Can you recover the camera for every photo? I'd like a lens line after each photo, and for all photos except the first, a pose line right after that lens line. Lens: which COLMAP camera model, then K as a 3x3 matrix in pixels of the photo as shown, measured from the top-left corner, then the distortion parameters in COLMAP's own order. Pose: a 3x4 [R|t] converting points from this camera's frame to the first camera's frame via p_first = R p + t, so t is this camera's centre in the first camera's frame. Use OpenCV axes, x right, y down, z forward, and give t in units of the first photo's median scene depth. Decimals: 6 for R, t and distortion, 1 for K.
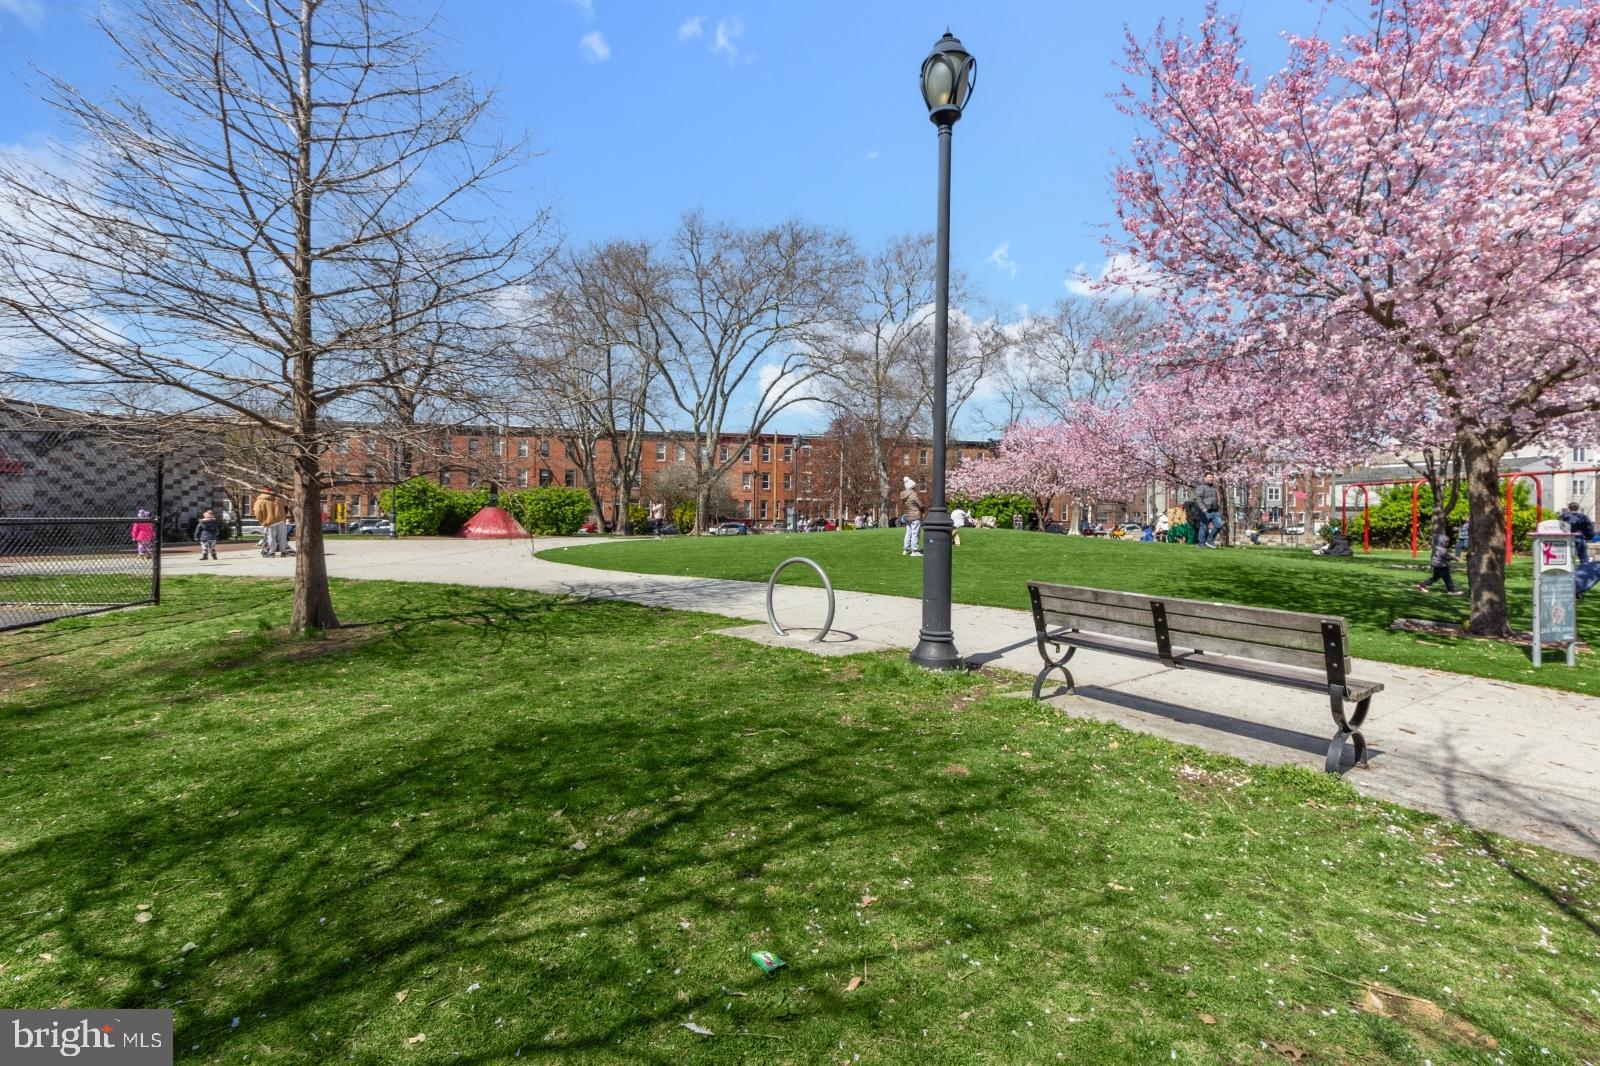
lens RADIAL K [[781.1, 0, 798.1], [0, 781.1, 515.4], [0, 0, 1]] dist [0.000647, 0.000023]
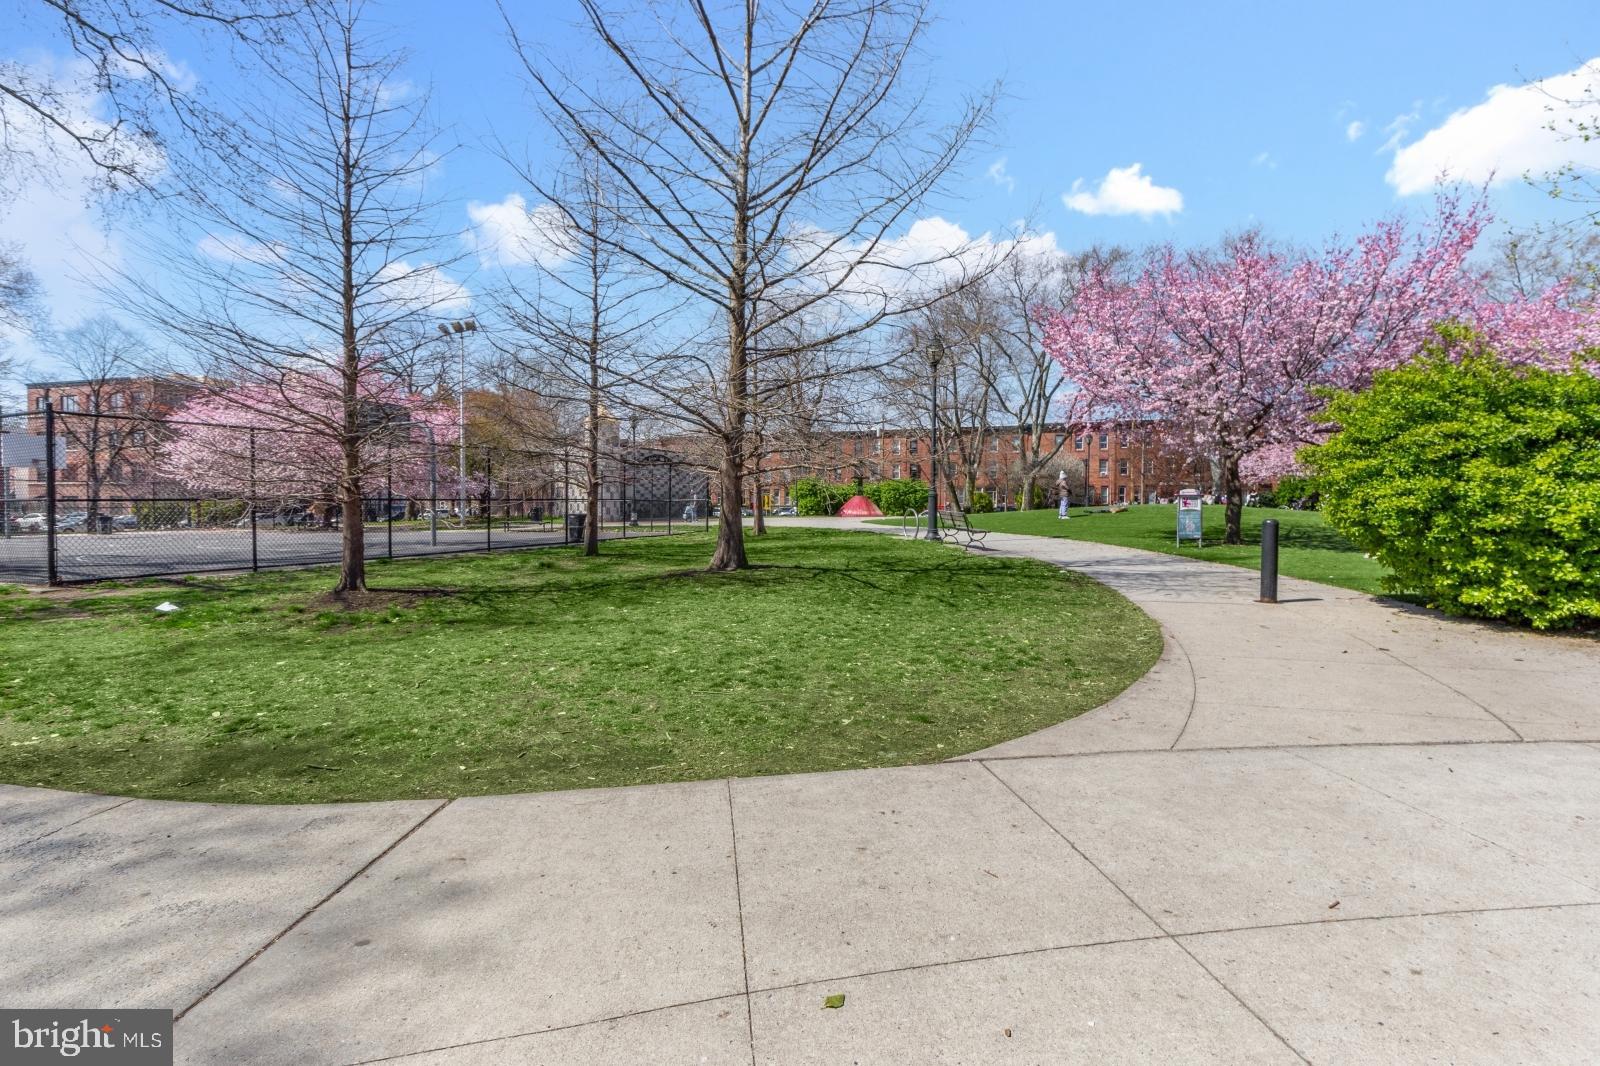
lens RADIAL K [[781.1, 0, 798.1], [0, 781.1, 515.4], [0, 0, 1]] dist [0.000647, 0.000023]
pose [[0.882265, -0.005533, -0.470720, 0.131887], [0.012558, 0.999852, 0.011785, 0.005249], [0.470585, -0.016309, 0.882204, -0.225042]]
